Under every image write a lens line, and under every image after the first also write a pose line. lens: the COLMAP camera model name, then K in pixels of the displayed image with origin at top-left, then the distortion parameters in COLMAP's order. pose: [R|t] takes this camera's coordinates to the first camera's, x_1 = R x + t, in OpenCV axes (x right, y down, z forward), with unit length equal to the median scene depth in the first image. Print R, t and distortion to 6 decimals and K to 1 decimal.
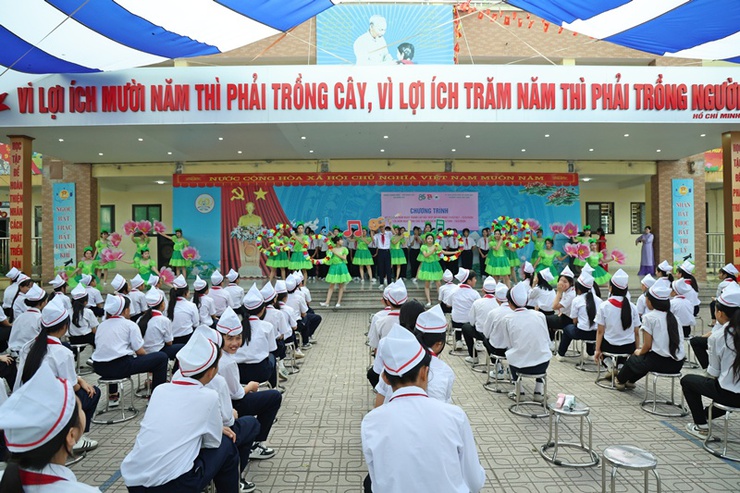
lens RADIAL K [[498.4, 0, 369.9], [0, 498.4, 260.9], [0, 0, 1]] dist [-0.110065, 0.072133]
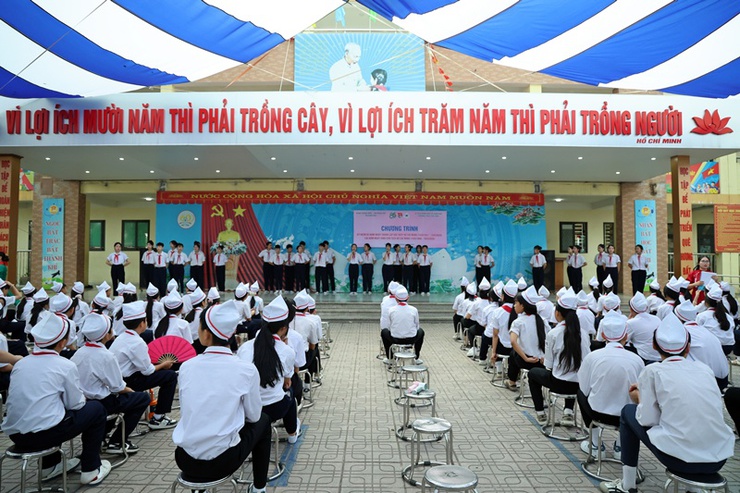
lens RADIAL K [[497.9, 0, 369.5], [0, 497.9, 265.6], [0, 0, 1]] dist [-0.114563, 0.072588]
pose [[0.999925, 0.010427, -0.006397, 0.088453], [-0.010601, 0.999557, -0.027813, 0.009248], [0.006104, 0.027879, 0.999593, -0.058300]]
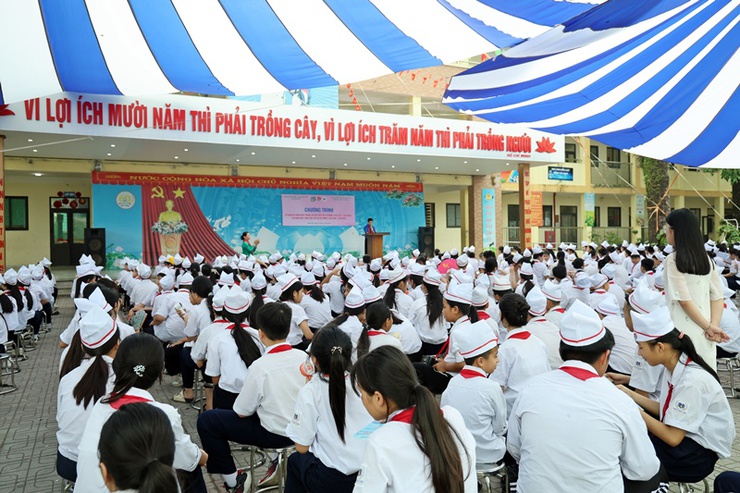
lens RADIAL K [[572.1, 0, 370.0], [0, 572.1, 246.5], [0, 0, 1]] dist [-0.053759, 0.002612]
pose [[0.900102, -0.012790, 0.435492, -0.548418], [0.021440, 0.999658, -0.014956, 0.021552], [-0.435152, 0.022799, 0.900068, -0.487823]]
